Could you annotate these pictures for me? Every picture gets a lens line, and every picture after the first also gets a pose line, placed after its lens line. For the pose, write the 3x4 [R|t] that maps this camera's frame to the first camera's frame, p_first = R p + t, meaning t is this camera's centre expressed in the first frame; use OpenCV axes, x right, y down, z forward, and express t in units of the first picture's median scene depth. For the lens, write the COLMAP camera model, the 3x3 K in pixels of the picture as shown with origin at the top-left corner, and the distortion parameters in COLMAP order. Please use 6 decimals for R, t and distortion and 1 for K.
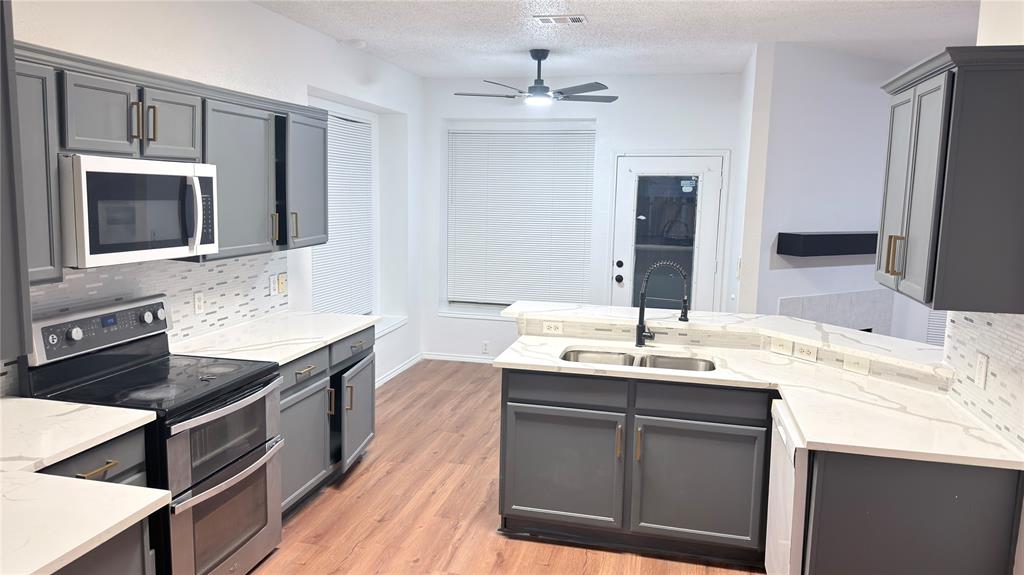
lens RADIAL K [[720.8, 0, 498.3], [0, 720.8, 285.2], [0, 0, 1]] dist [0.081834, -0.117372]
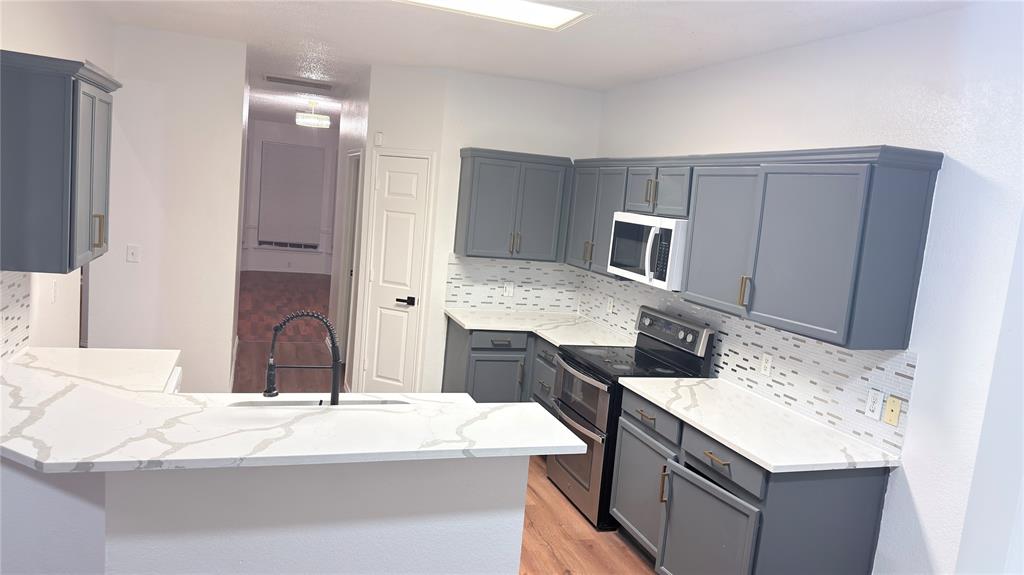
lens RADIAL K [[720.8, 0, 498.3], [0, 720.8, 285.2], [0, 0, 1]] dist [0.081834, -0.117372]
pose [[-0.841817, -0.036299, -0.538541, 0.456003], [-0.182758, 0.957972, 0.221107, -0.240659], [0.507882, 0.284554, -0.813071, 1.642698]]
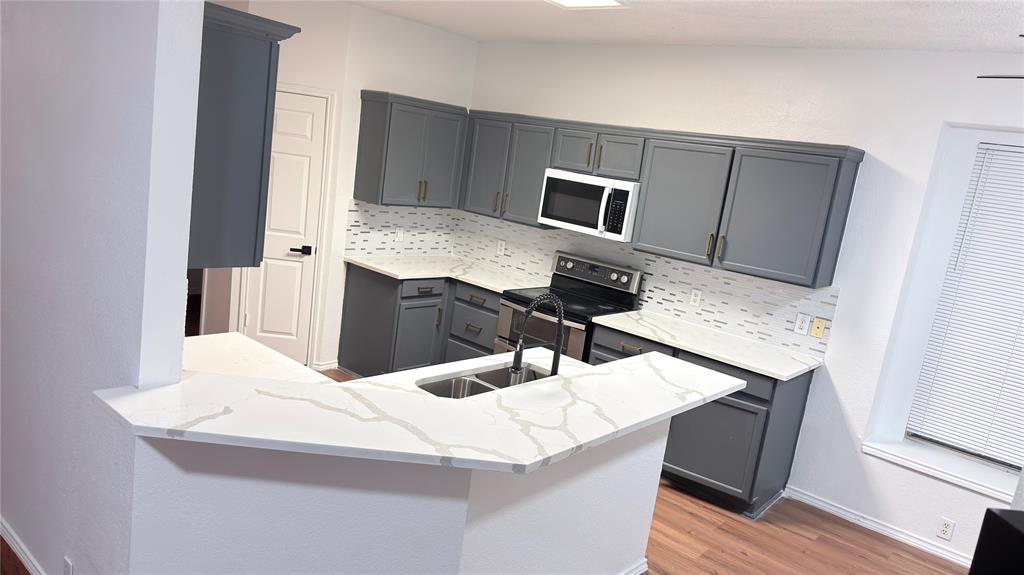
lens RADIAL K [[726.7, 0, 512.0], [0, 726.7, 287.5], [0, 0, 1]] dist [0.088602, -0.117515]
pose [[-0.445613, 0.076807, -0.891925, 0.921218], [-0.267519, 0.939363, 0.214547, -0.189881], [0.854320, 0.334212, -0.398045, 1.268461]]
